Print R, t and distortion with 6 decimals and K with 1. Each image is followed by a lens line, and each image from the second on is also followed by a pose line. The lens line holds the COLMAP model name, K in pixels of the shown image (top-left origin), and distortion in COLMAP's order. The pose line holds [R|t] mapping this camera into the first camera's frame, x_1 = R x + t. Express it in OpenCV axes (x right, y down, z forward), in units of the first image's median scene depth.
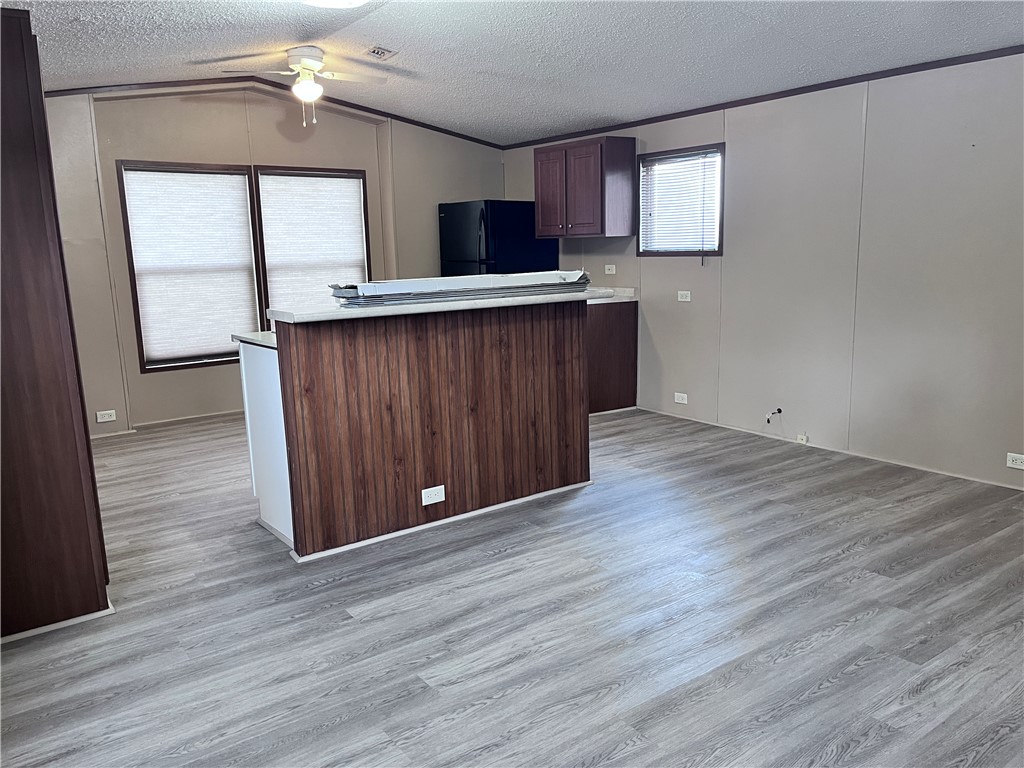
lens RADIAL K [[780.0, 0, 512.2], [0, 780.0, 387.5], [0, 0, 1]] dist [0.051241, -0.061548]
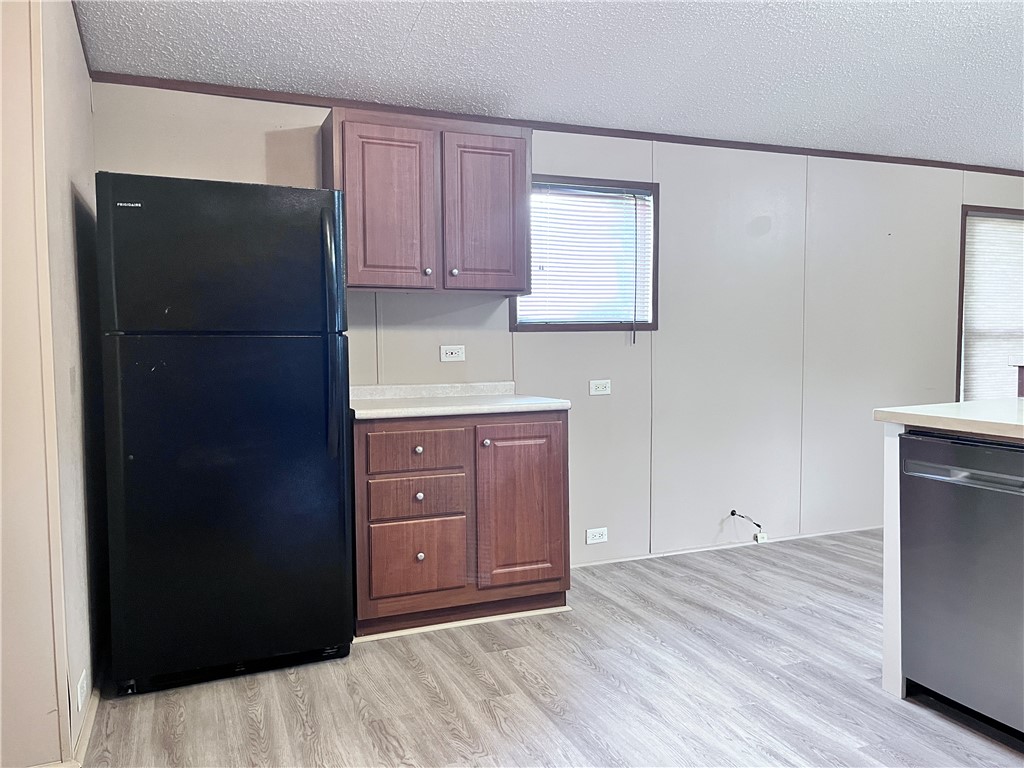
lens RADIAL K [[780.0, 0, 512.2], [0, 780.0, 387.5], [0, 0, 1]] dist [0.051241, -0.061548]
pose [[0.232909, -0.034611, 0.971883, -0.697553], [0.182488, 0.983169, -0.008720, -0.183421], [-0.955223, 0.179388, 0.235305, 1.341871]]
